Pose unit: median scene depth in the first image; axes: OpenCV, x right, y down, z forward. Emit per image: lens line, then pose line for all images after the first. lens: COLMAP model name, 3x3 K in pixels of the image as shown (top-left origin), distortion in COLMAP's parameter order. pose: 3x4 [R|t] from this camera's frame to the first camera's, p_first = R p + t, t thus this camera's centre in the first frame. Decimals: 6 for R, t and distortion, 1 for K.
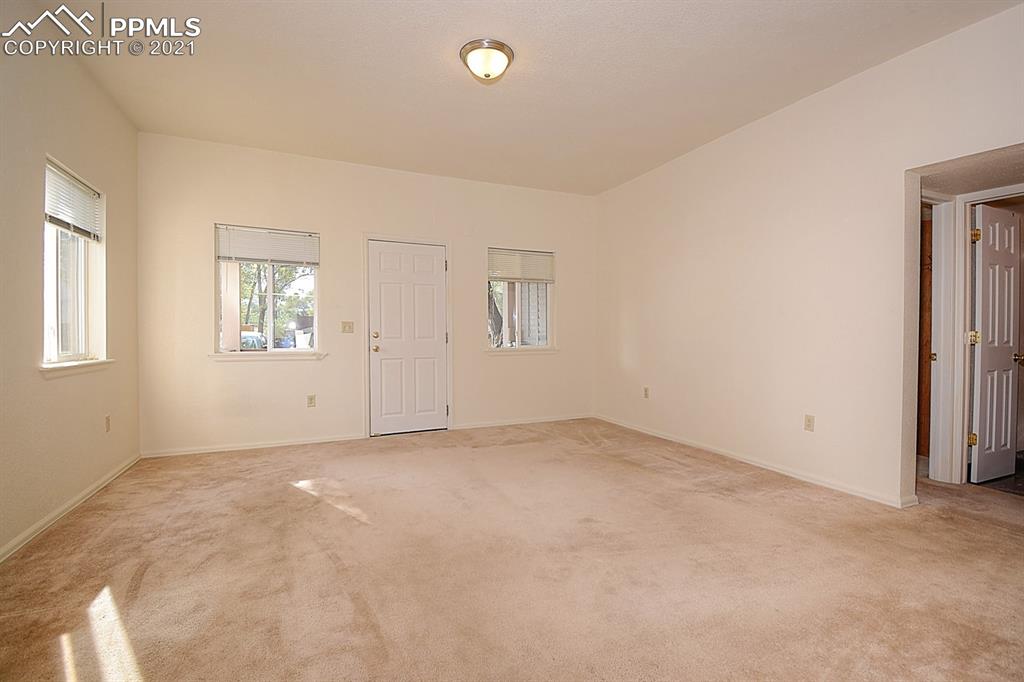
lens RADIAL K [[463.7, 0, 515.4], [0, 463.7, 341.4], [0, 0, 1]] dist [0.019053, -0.026426]
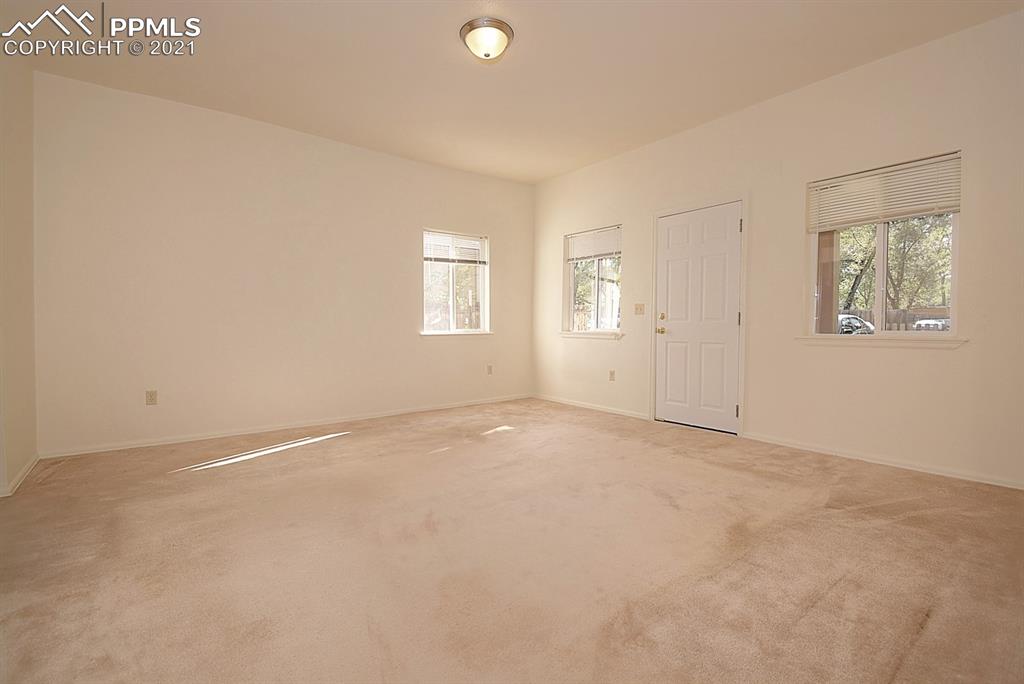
lens RADIAL K [[463.7, 0, 515.4], [0, 463.7, 342.4], [0, 0, 1]] dist [0.019053, -0.026426]
pose [[0.210009, 0.038079, -0.976958, 0.606236], [-0.010098, 0.999272, 0.036779, 0.008121], [0.977647, 0.002142, 0.210240, 0.534959]]
